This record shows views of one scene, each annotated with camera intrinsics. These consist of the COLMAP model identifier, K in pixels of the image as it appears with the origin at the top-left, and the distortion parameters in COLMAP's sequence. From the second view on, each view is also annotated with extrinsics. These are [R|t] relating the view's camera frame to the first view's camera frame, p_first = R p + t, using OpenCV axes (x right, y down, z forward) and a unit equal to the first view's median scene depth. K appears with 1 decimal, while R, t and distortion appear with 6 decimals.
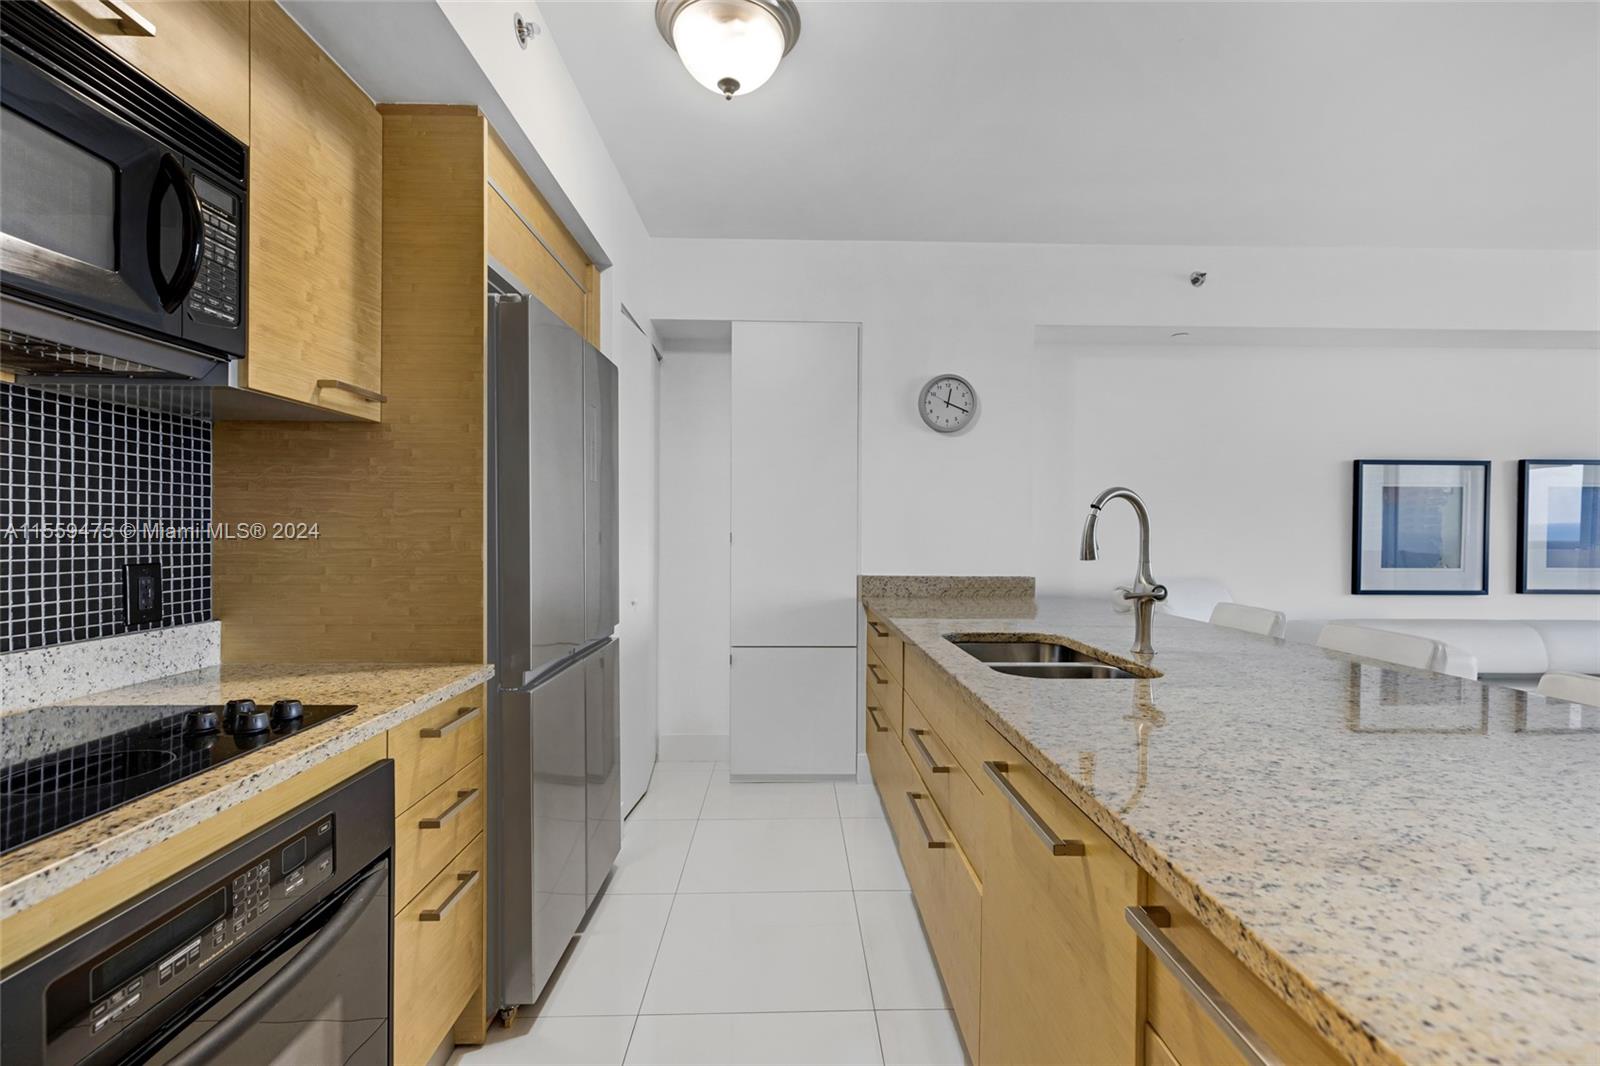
lens RADIAL K [[718.9, 0, 800.0], [0, 718.9, 533.0], [0, 0, 1]] dist [0.002741, 0.000074]
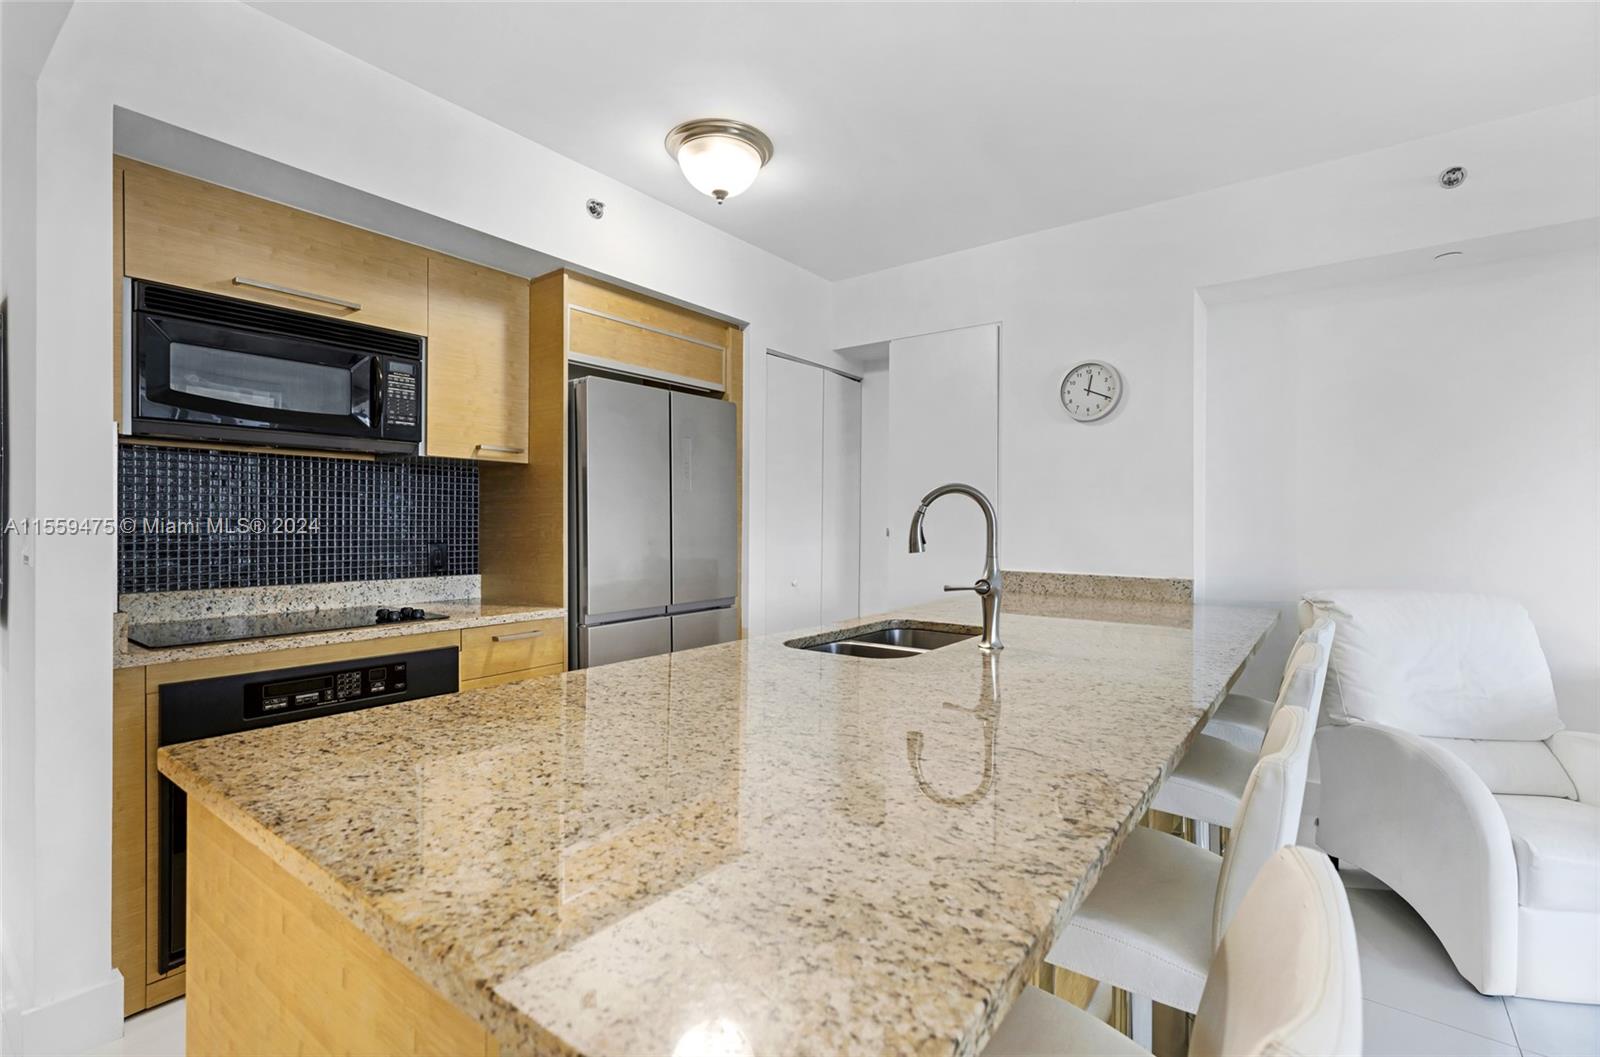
lens RADIAL K [[720.8, 0, 800.0], [0, 720.8, 528.5], [0, 0, 1]] dist [0.001422, 0.000167]
pose [[0.778675, 0.001251, -0.627426, 1.035180], [-0.002199, 0.999997, -0.000735, 0.002158], [0.627423, 0.001952, 0.778676, 0.060831]]
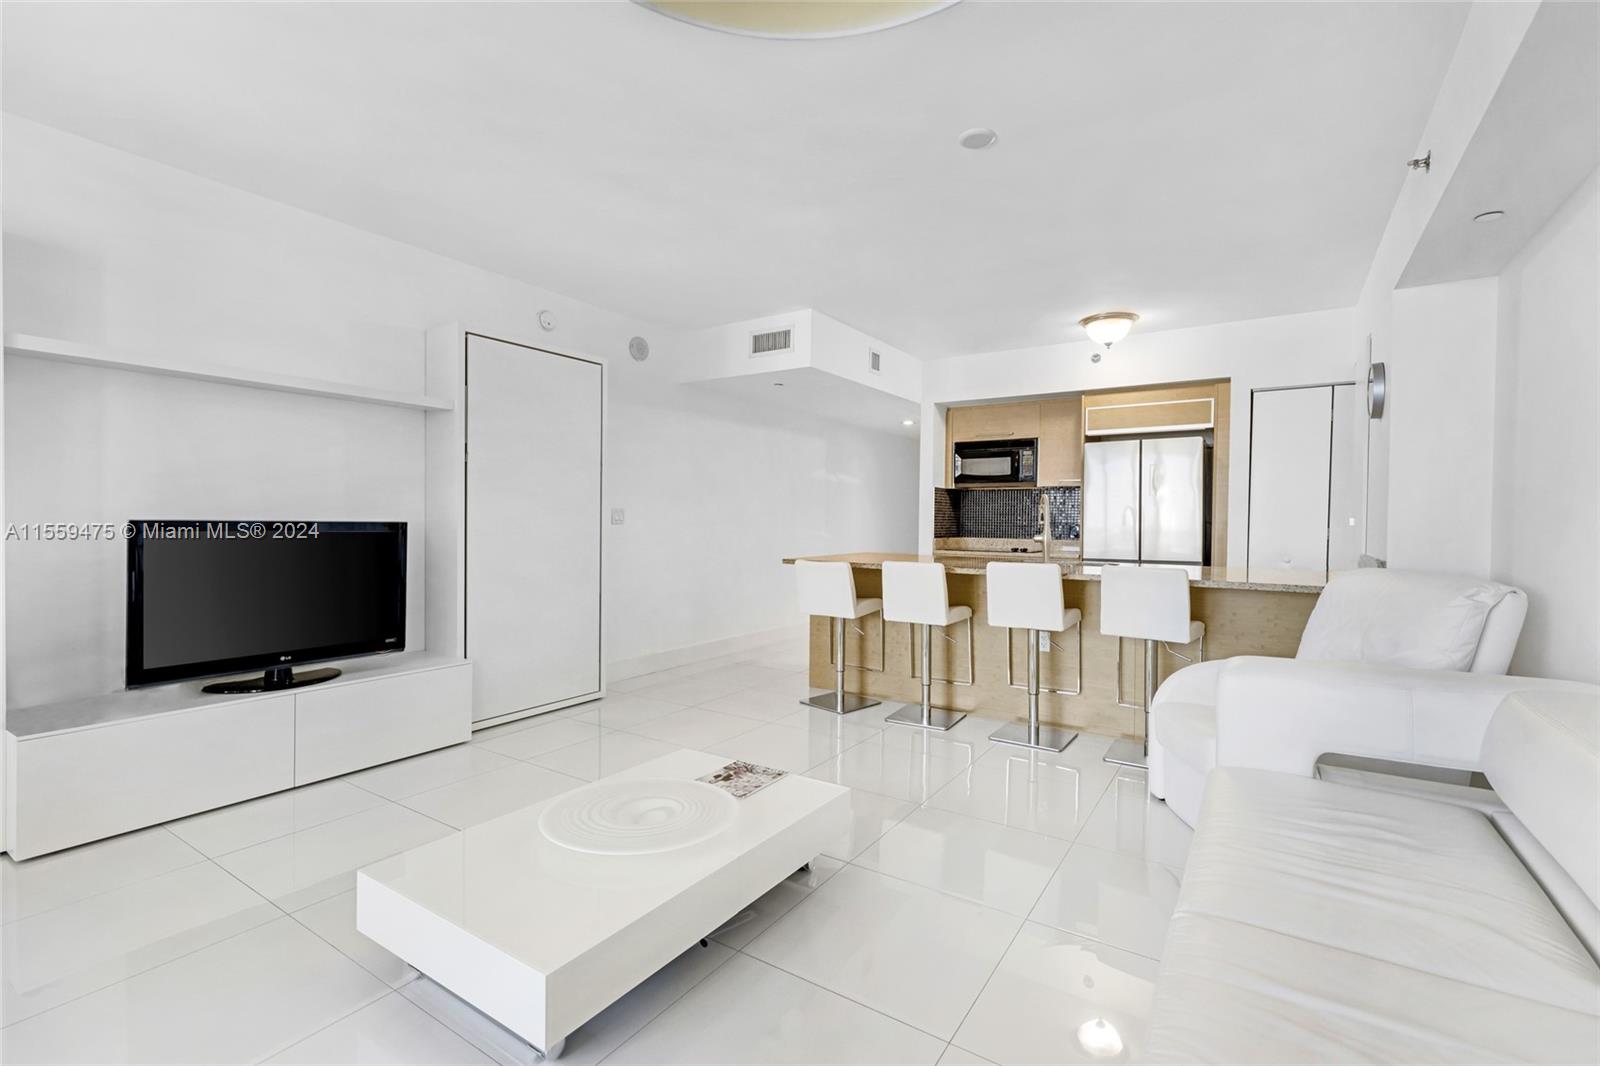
lens RADIAL K [[716.0, 0, 803.2], [0, 716.0, 534.8], [0, 0, 1]] dist [0.002188, 0.000725]
pose [[-0.570562, 0.017747, -0.821063, 3.203931], [-0.008042, 0.999598, 0.027195, 0.002563], [0.821215, 0.022120, -0.570190, 1.911619]]
